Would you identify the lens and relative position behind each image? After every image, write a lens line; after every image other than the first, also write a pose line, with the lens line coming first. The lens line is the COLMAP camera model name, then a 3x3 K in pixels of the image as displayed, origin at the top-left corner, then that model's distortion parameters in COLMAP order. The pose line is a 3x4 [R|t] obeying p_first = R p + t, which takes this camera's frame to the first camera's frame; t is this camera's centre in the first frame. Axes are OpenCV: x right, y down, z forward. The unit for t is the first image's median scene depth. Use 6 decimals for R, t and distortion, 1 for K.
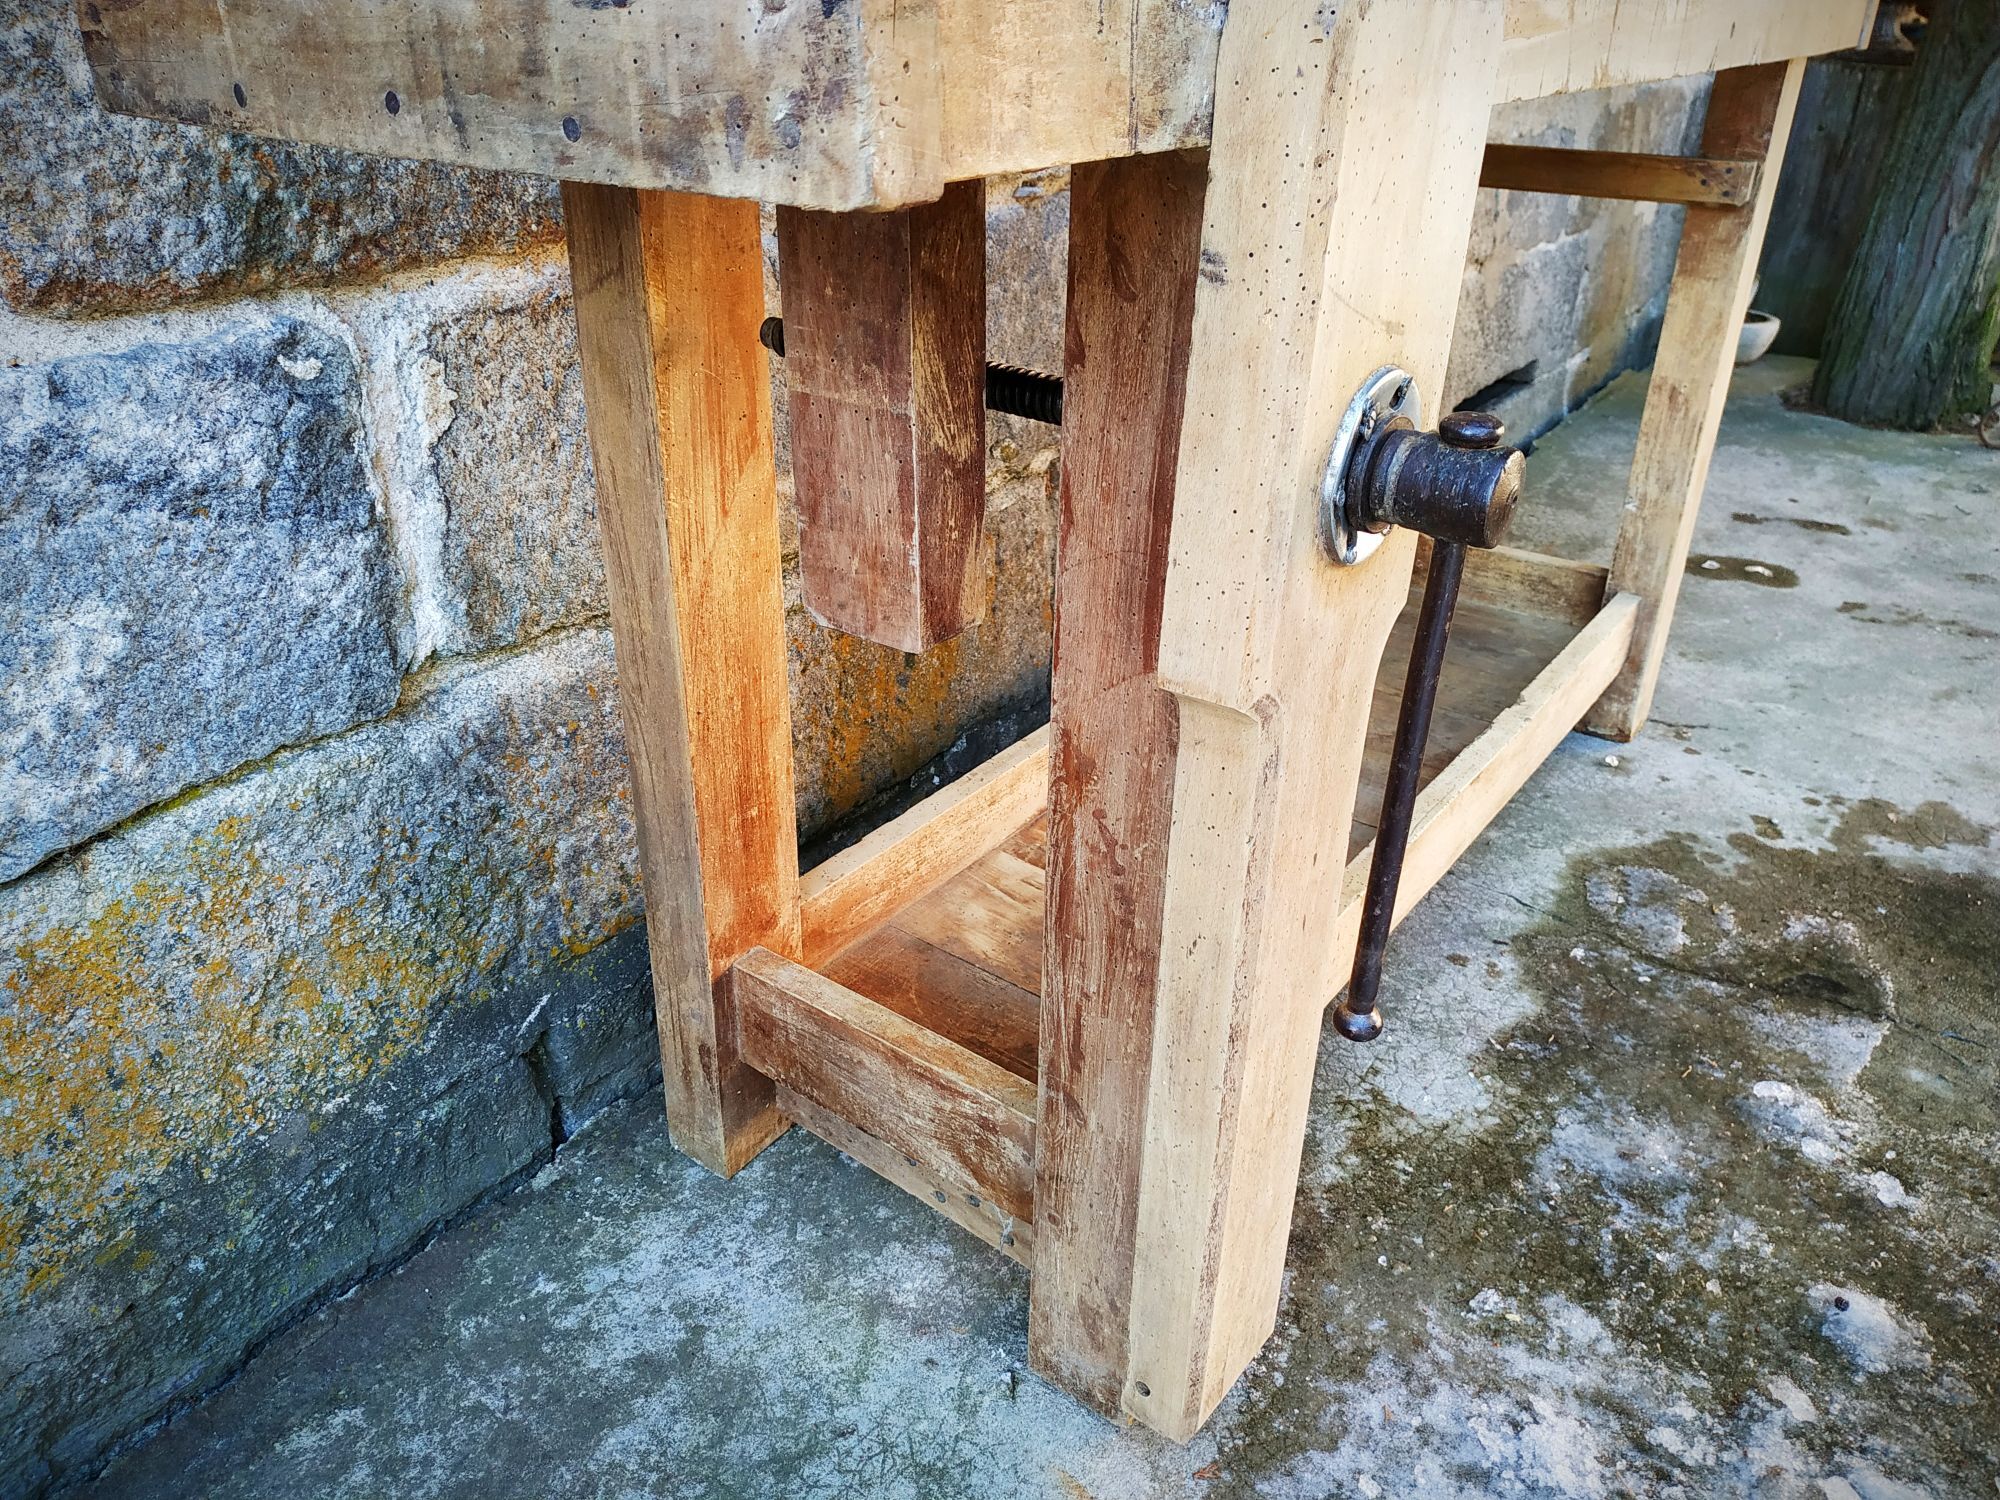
lens RADIAL K [[1455.6, 0, 1004.2], [0, 1455.6, 755.4], [0, 0, 1]] dist [0.001582, -0.009692]
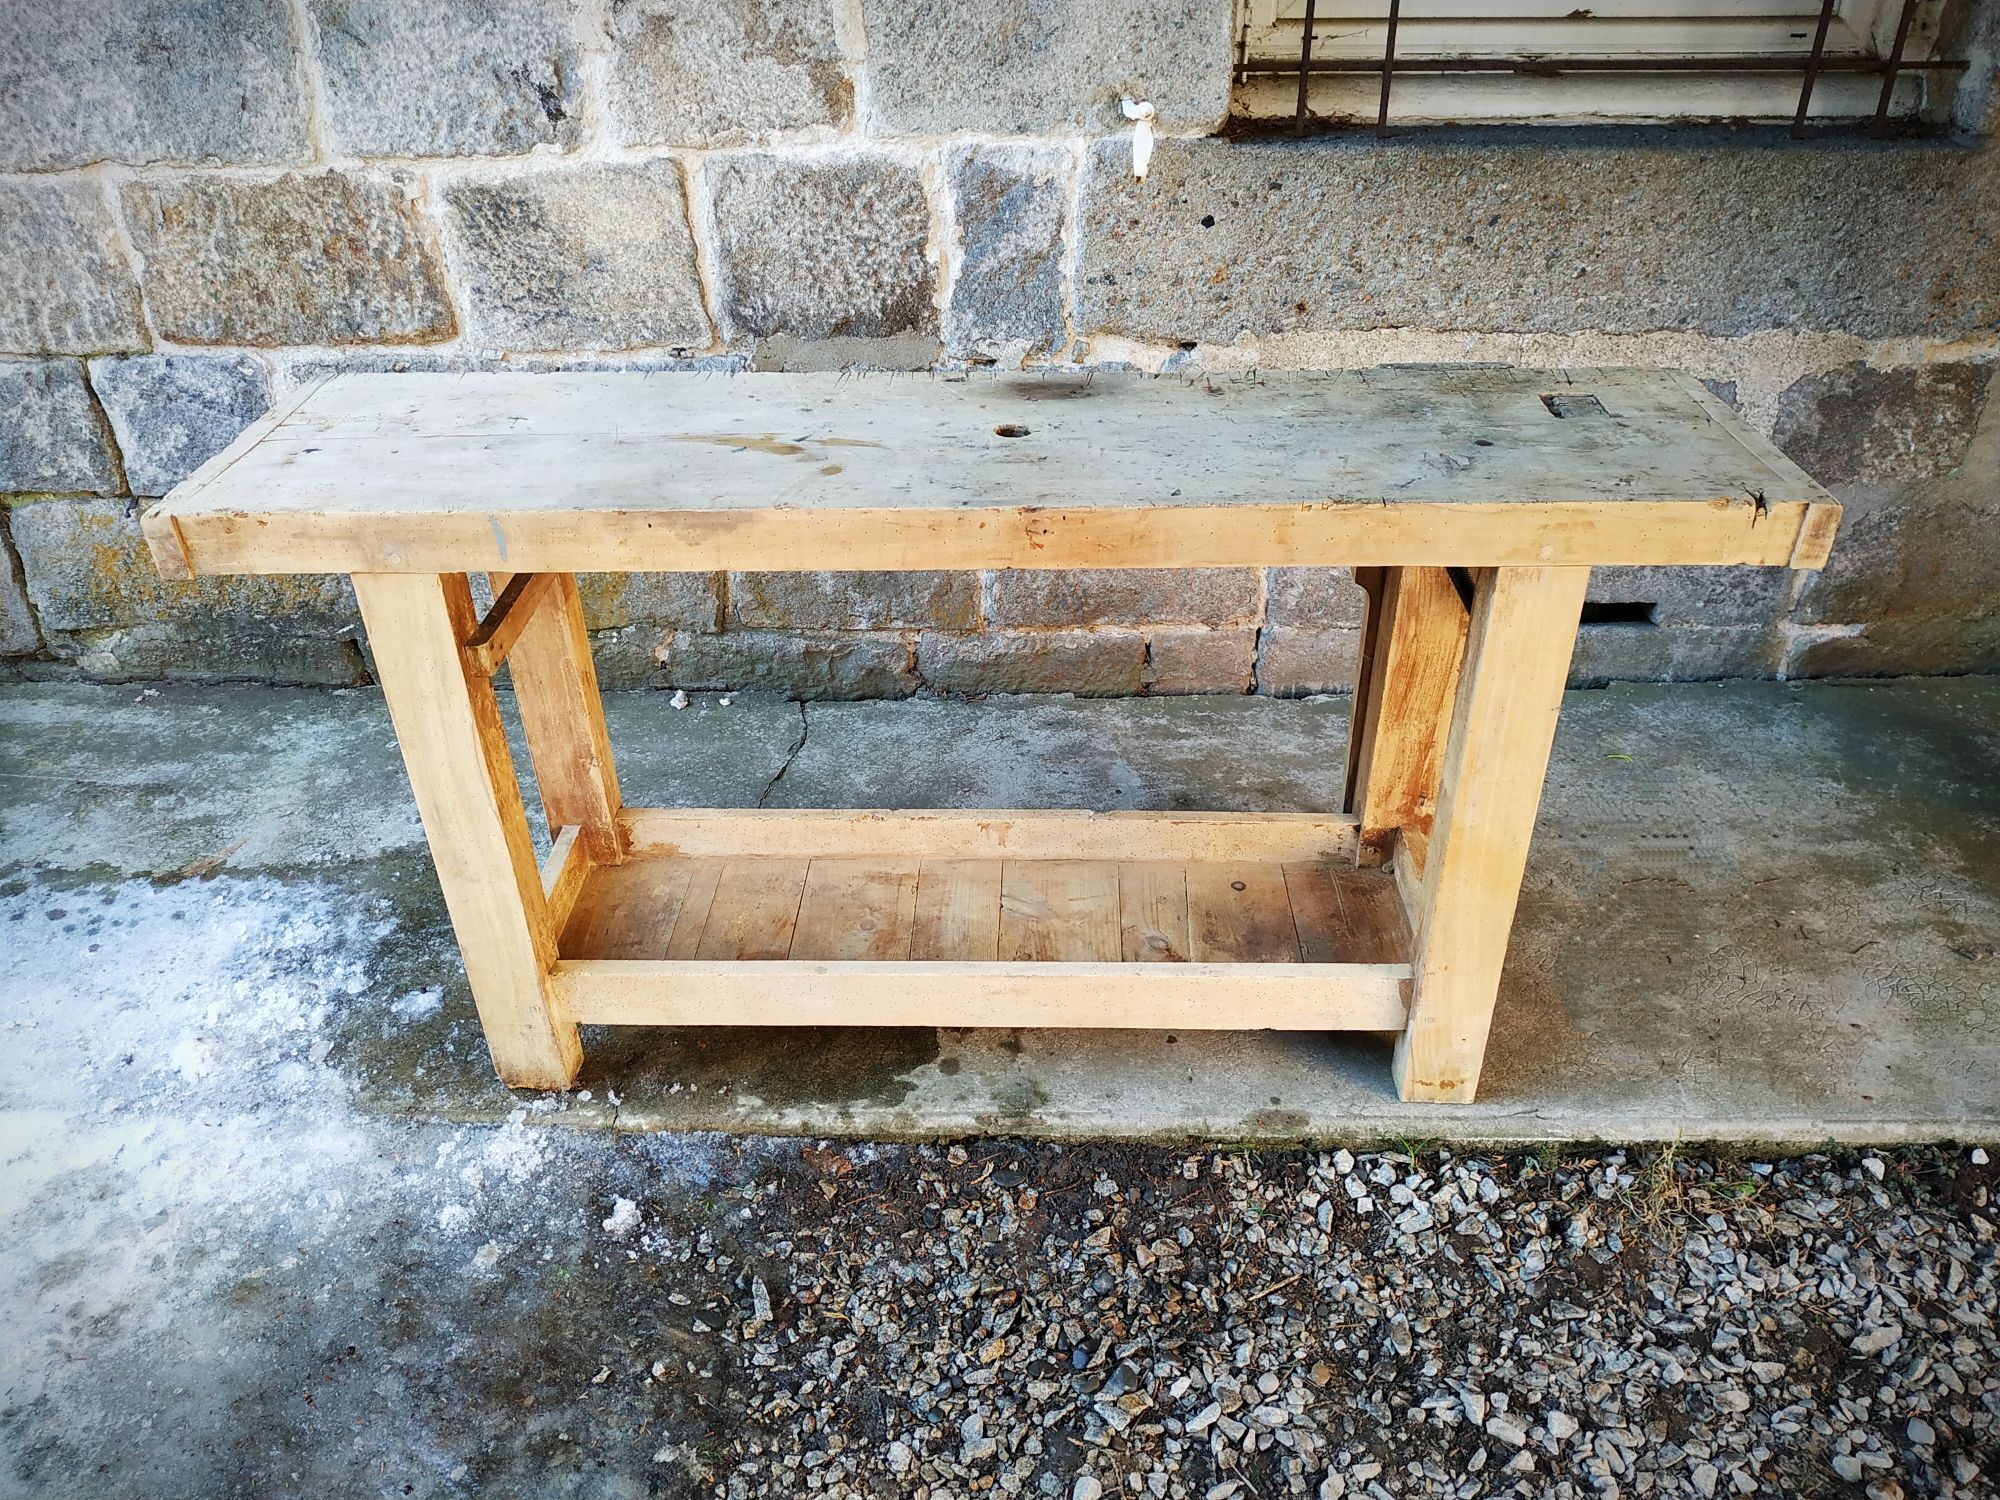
lens RADIAL K [[1468.5, 0, 1003.2], [0, 1468.5, 757.3], [0, 0, 1]] dist [0.001278, -0.006136]
pose [[0.559732, 0.437725, -0.703631, 2.364616], [-0.374762, 0.891024, 0.256181, -0.754822], [0.739089, 0.120301, 0.662778, 0.197377]]
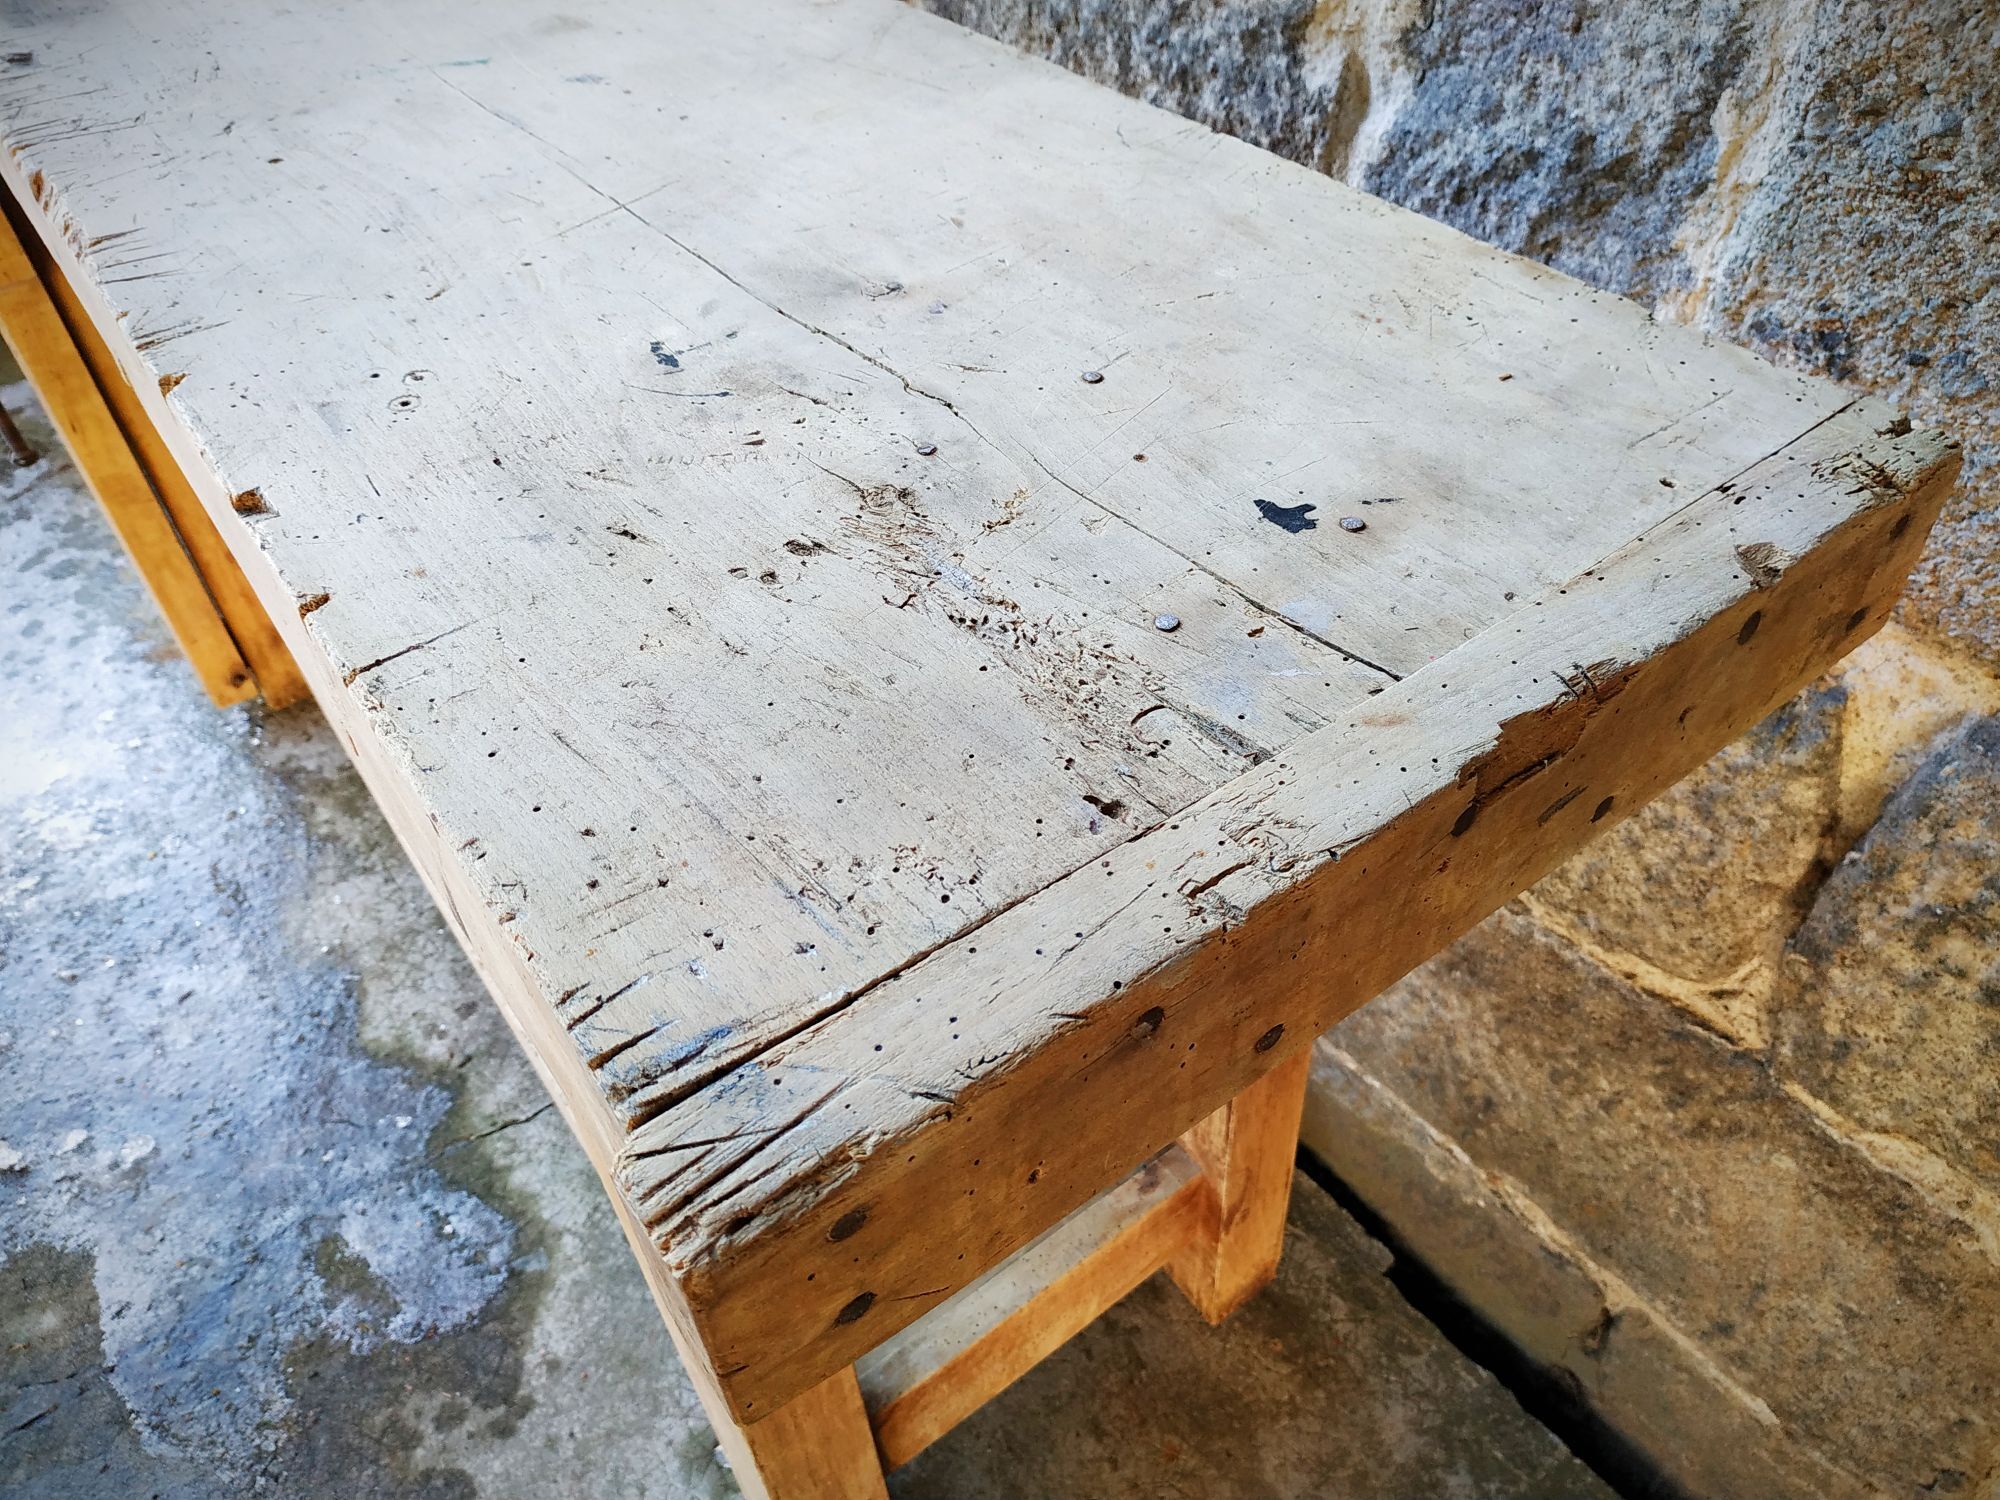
lens RADIAL K [[1478.1, 0, 997.3], [0, 1478.1, 751.9], [0, 0, 1]] dist [-0.019875, 0.006465]
pose [[-0.302735, 0.659401, -0.688143, 1.051881], [-0.408539, 0.562544, 0.718777, -1.096264], [0.861074, 0.498732, 0.099089, 1.548168]]
